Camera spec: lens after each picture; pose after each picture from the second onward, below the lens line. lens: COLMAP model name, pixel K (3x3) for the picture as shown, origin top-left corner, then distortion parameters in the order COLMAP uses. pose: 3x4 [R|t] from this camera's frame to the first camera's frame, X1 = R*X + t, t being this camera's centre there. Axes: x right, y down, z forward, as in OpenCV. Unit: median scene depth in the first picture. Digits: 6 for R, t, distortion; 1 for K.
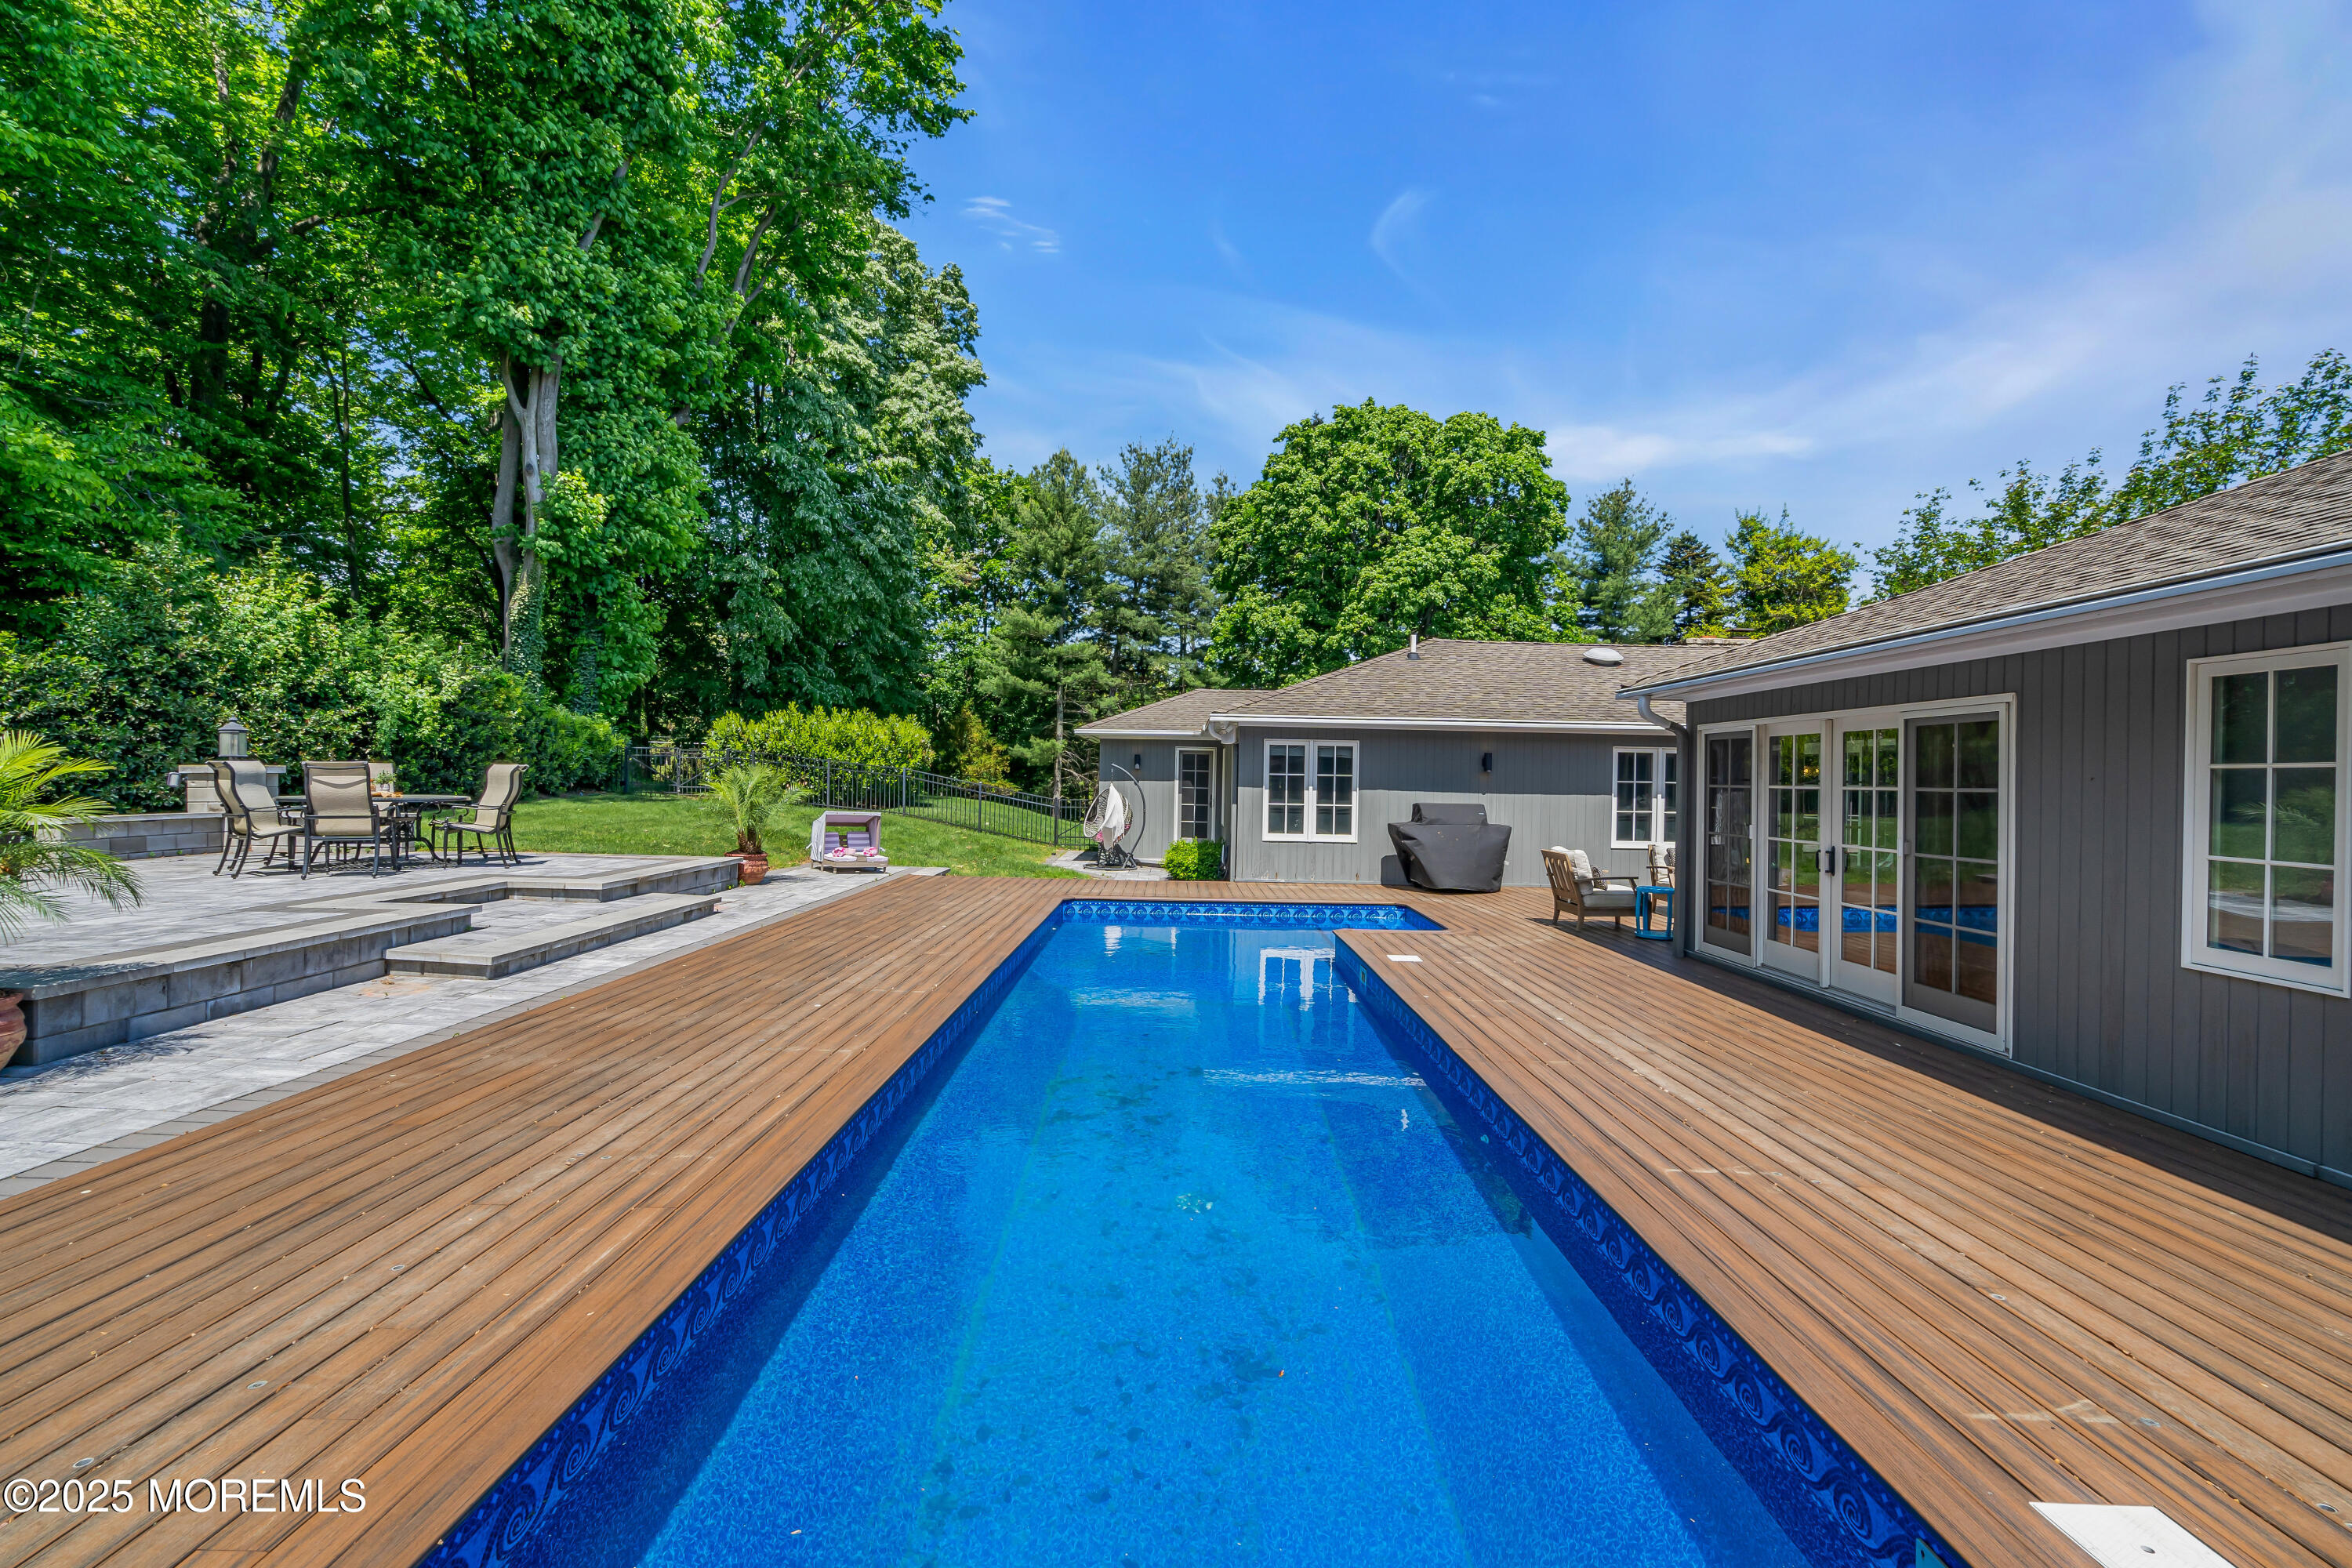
lens RADIAL K [[1069.6, 0, 1163.5], [0, 1069.6, 793.6], [0, 0, 1]] dist [-0.013202, 0.000257]
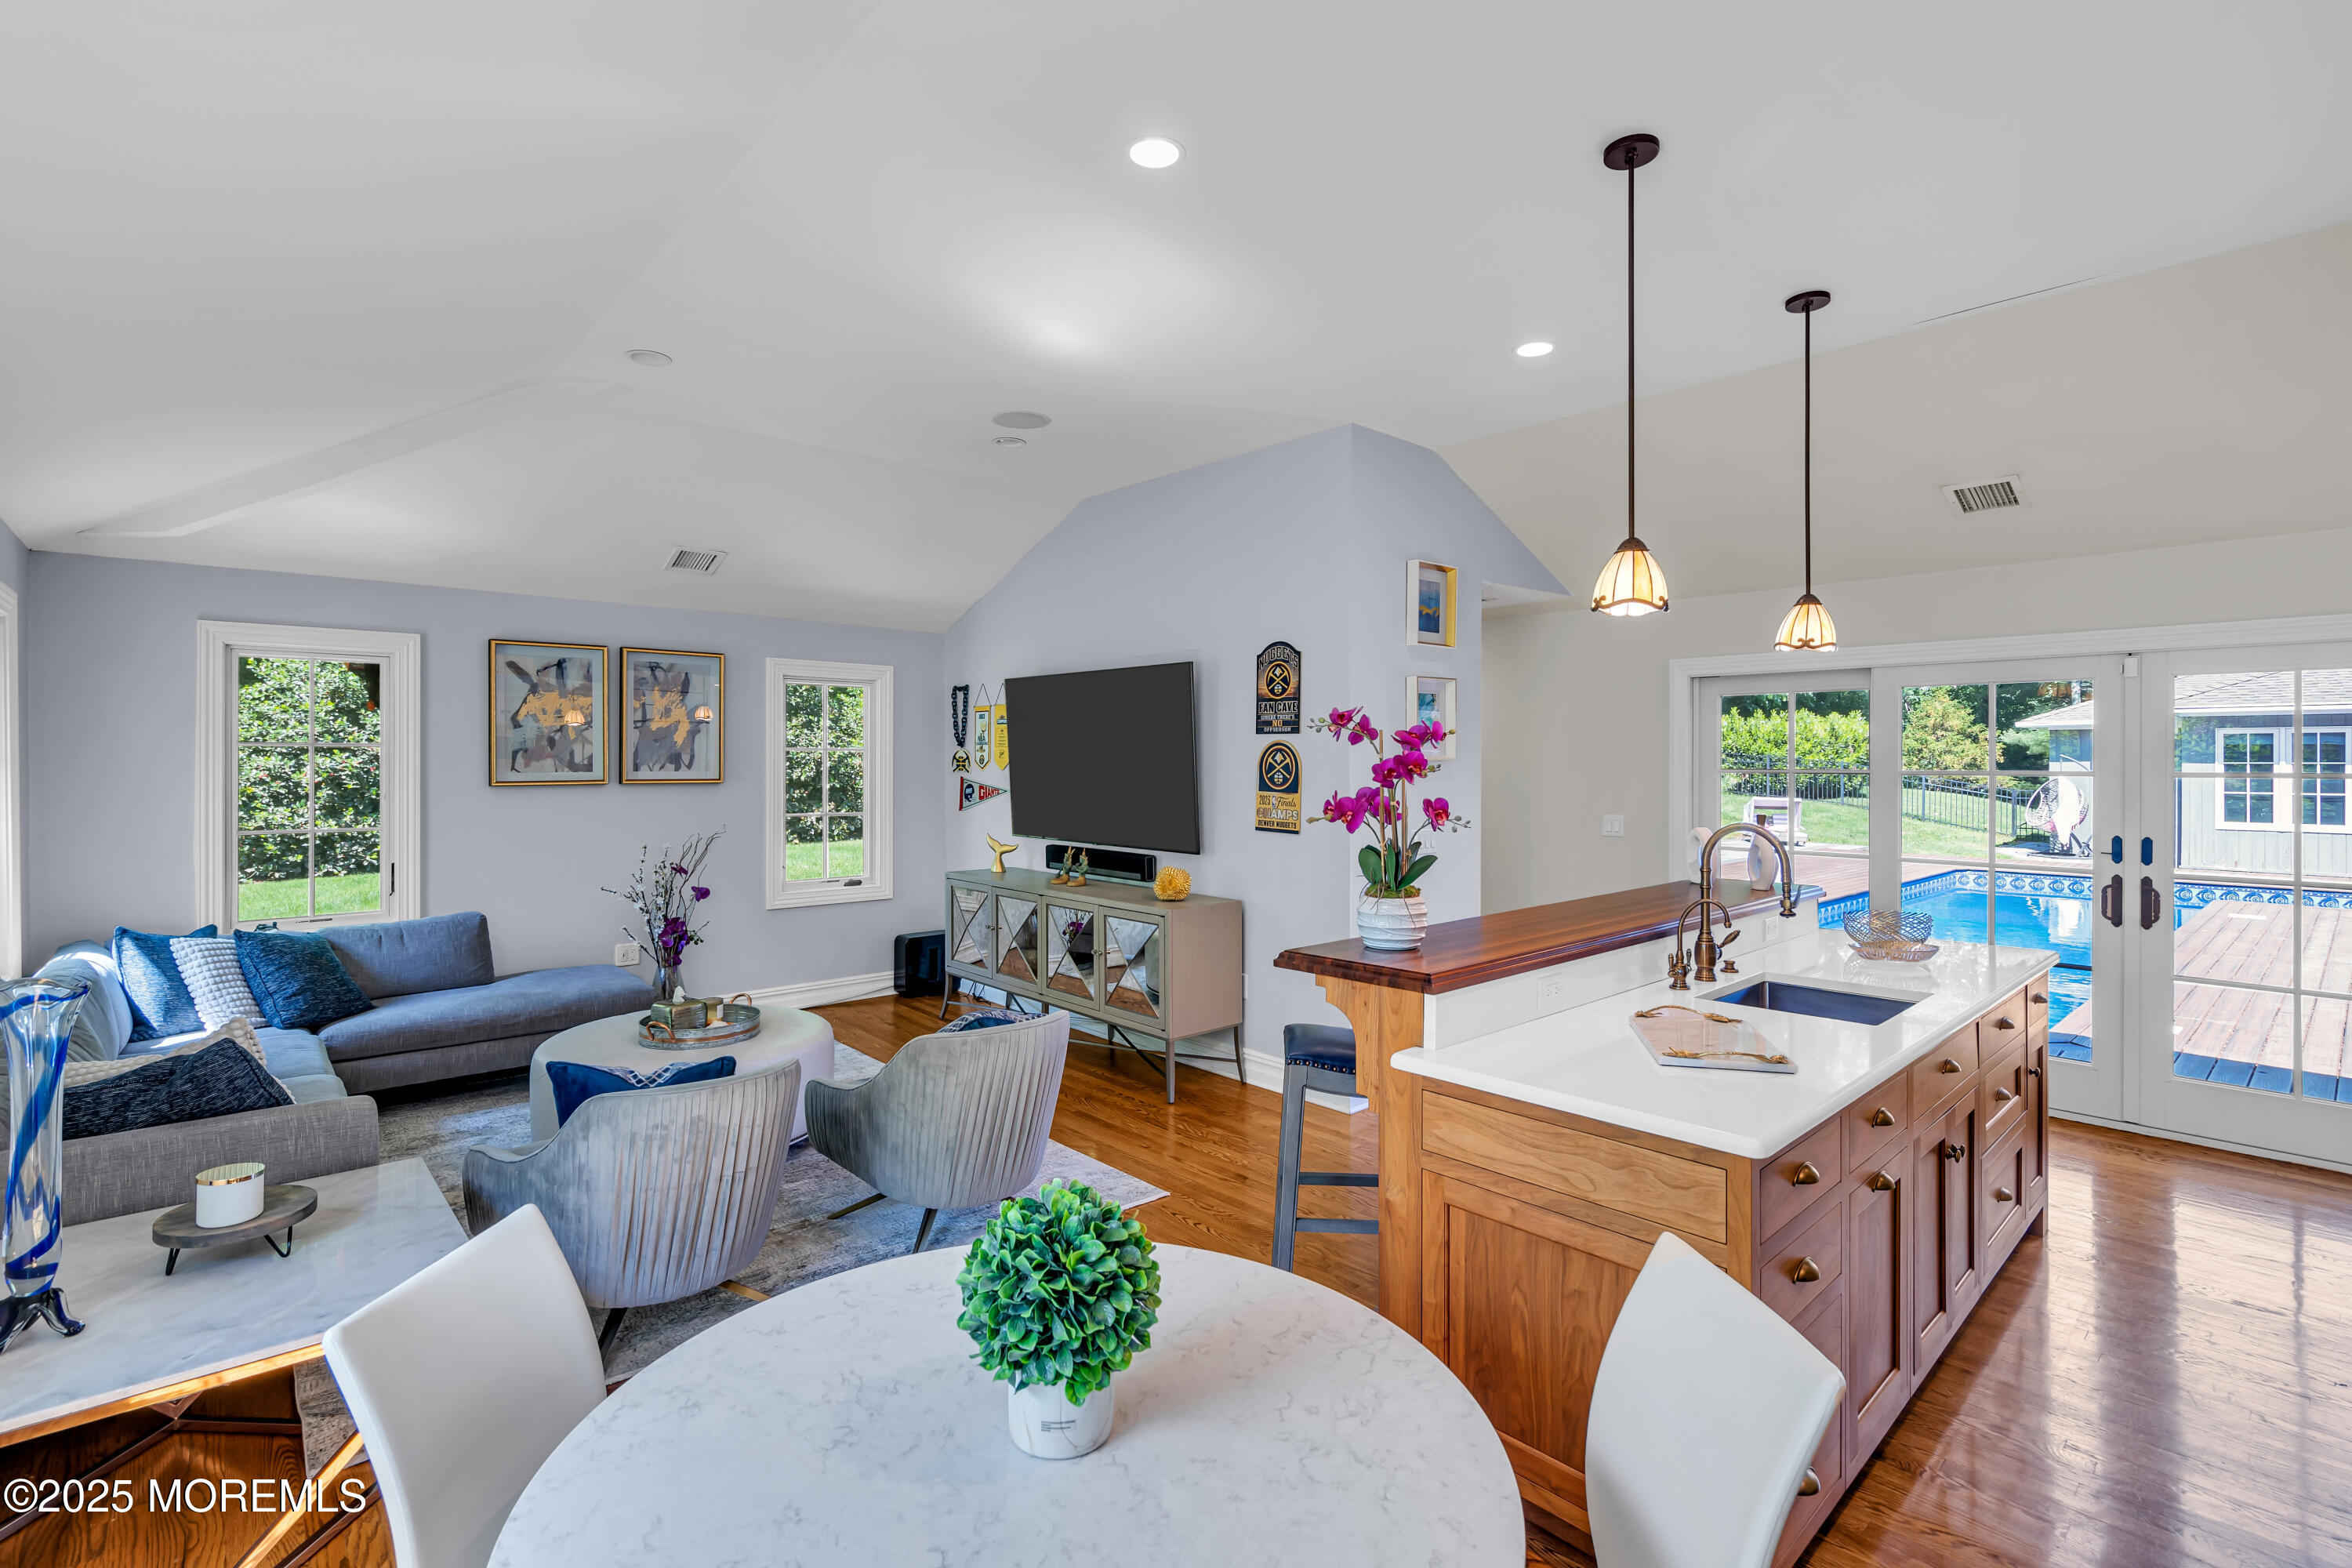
lens RADIAL K [[1069.6, 0, 1165.9], [0, 1069.6, 784.2], [0, 0, 1]] dist [-0.013202, 0.000257]
pose [[0.663920, -0.004708, -0.747789, 0.135608], [0.003669, 0.999989, -0.003039, 0.000519], [0.747795, -0.000727, 0.663929, -0.295771]]
